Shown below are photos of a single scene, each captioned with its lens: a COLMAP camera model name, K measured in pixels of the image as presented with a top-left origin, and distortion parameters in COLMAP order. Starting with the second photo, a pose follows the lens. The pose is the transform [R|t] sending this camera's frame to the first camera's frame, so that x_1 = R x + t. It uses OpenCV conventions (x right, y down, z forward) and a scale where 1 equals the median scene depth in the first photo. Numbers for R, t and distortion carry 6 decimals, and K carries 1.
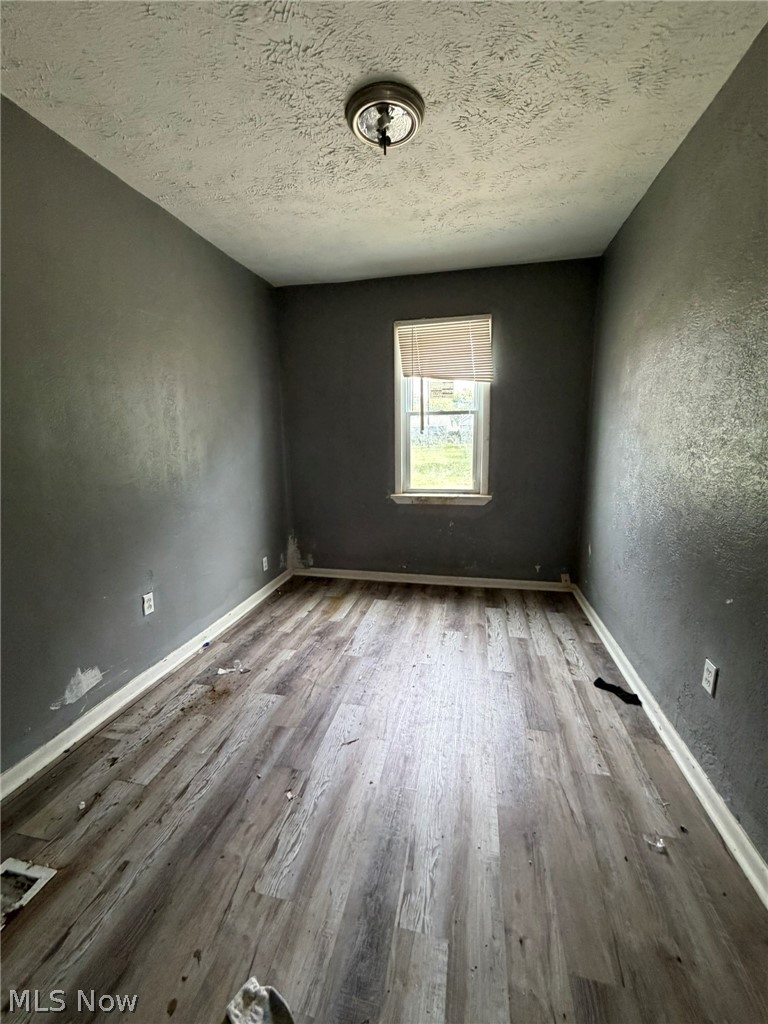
lens RADIAL K [[416.0, 0, 384.0], [0, 416.0, 512.0], [0, 0, 1]] dist [0.002103, 0.000144]
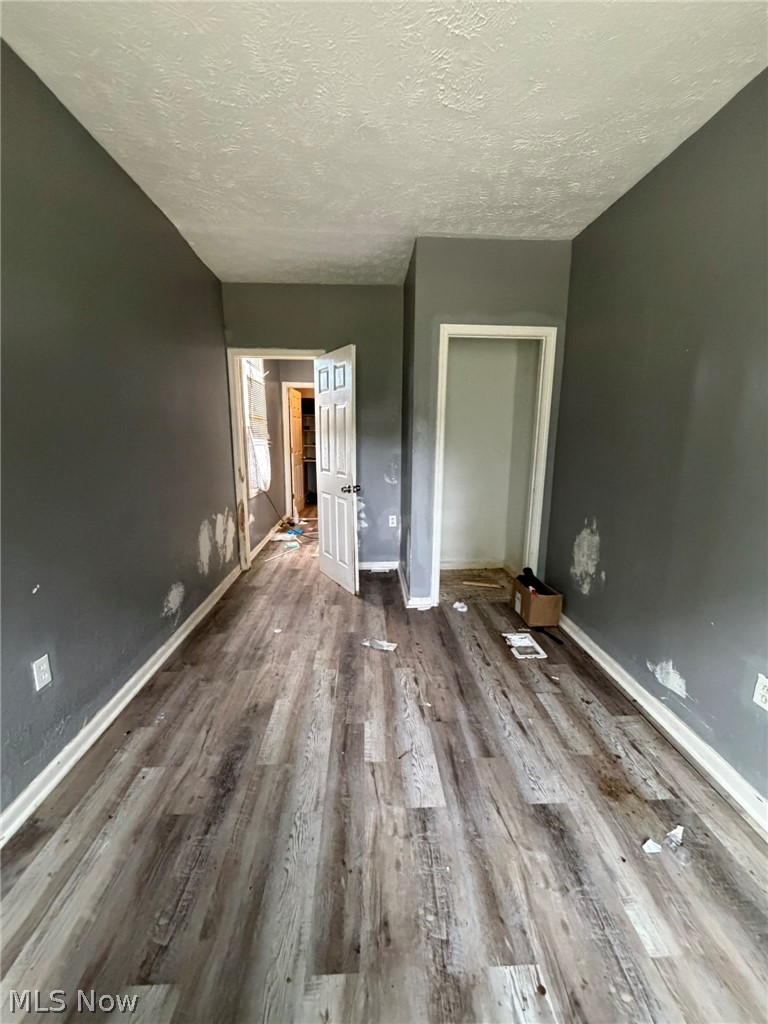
lens RADIAL K [[416.0, 0, 384.0], [0, 416.0, 512.0], [0, 0, 1]] dist [0.002103, 0.000144]
pose [[-0.967247, 0.055700, -0.247652, 0.172637], [-0.038203, 0.932573, 0.358953, -0.305006], [0.250948, 0.356657, -0.899900, 1.663810]]
